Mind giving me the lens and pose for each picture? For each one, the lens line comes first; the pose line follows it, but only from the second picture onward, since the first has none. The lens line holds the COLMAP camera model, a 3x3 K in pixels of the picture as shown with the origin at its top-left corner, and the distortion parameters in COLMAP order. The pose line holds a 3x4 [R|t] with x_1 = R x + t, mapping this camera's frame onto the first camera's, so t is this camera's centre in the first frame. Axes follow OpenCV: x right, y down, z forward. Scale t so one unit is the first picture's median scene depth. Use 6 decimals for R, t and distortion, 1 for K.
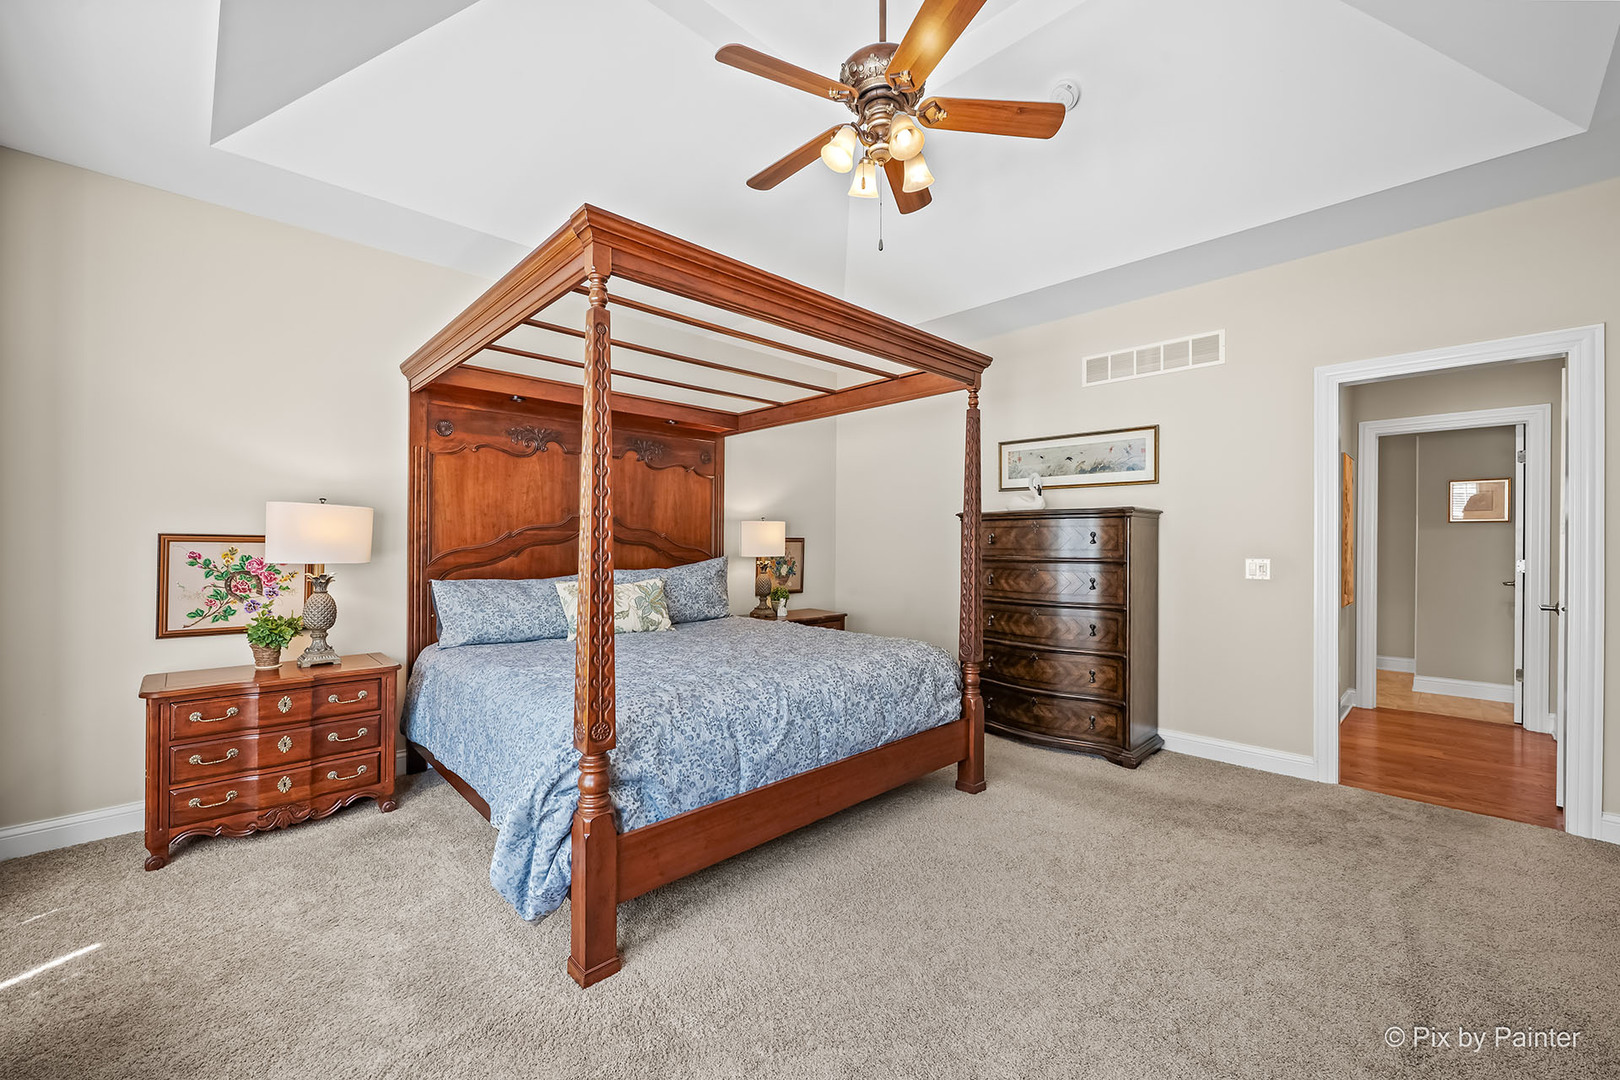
lens RADIAL K [[648.7, 0, 815.4], [0, 648.7, 546.4], [0, 0, 1]] dist [-0.002674, 0.000250]
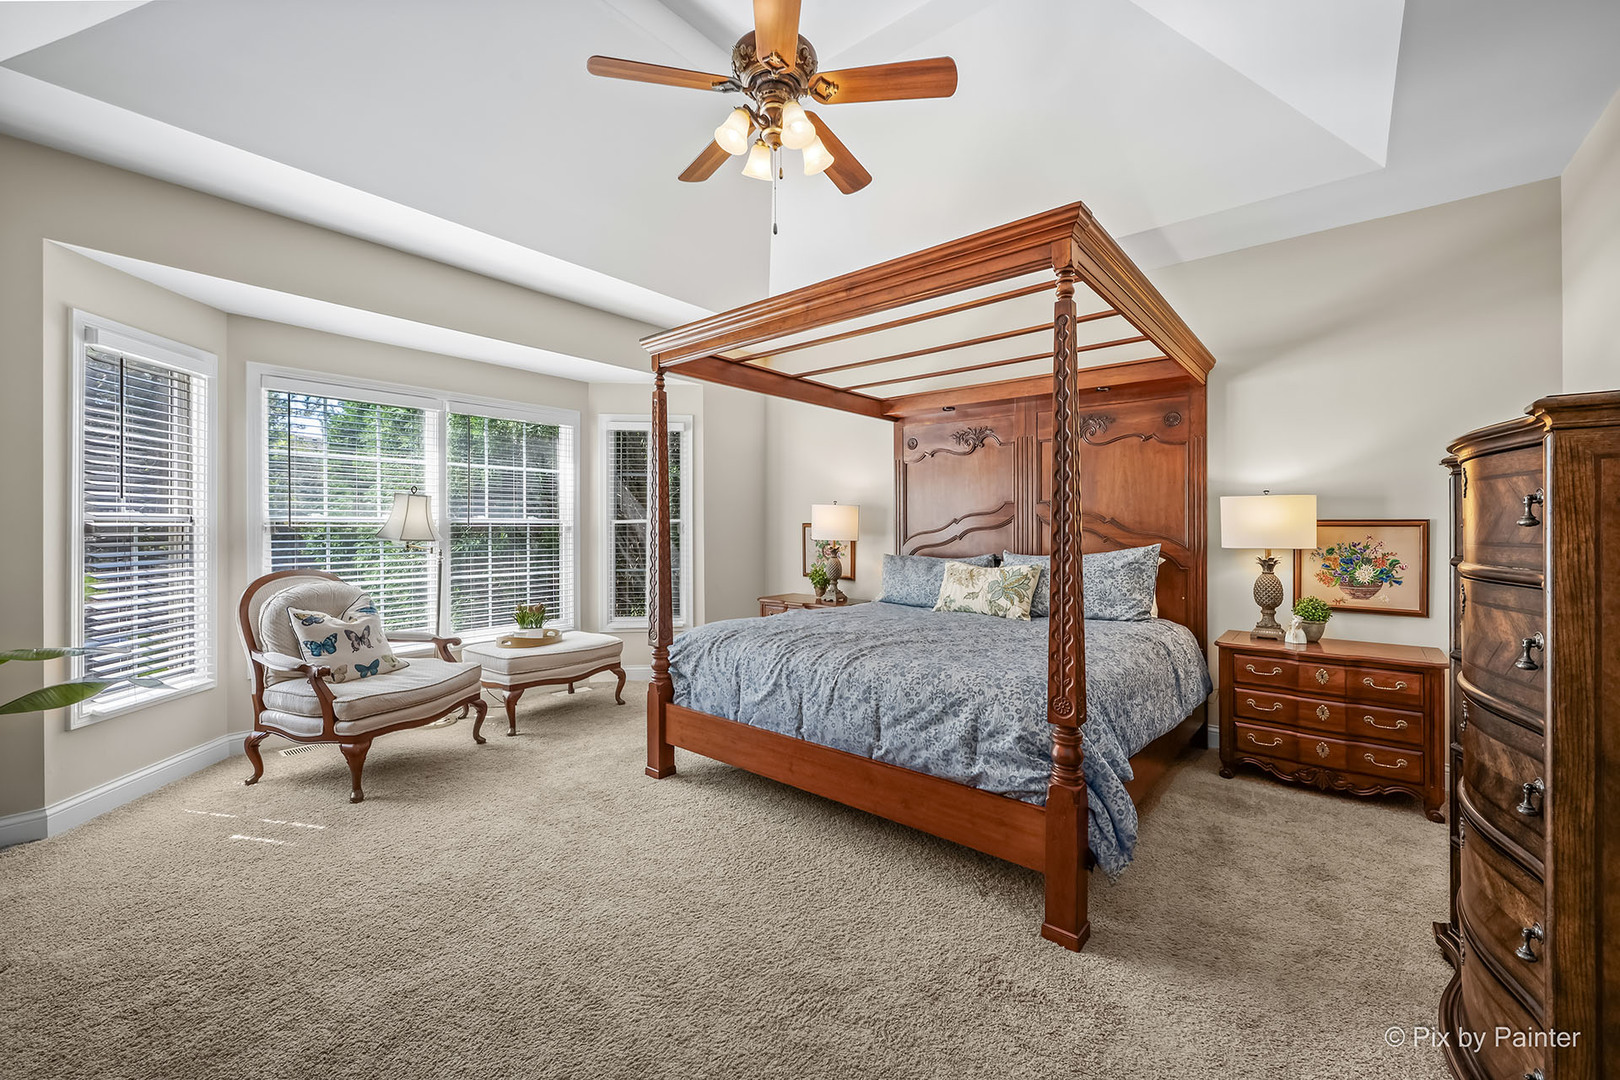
lens RADIAL K [[648.7, 0, 814.1], [0, 648.7, 525.4], [0, 0, 1]] dist [-0.002674, 0.000250]
pose [[0.094732, -0.005677, -0.995487, 0.716281], [-0.006213, 0.999961, -0.006294, -0.001699], [0.995483, 0.006781, 0.094693, 0.618734]]
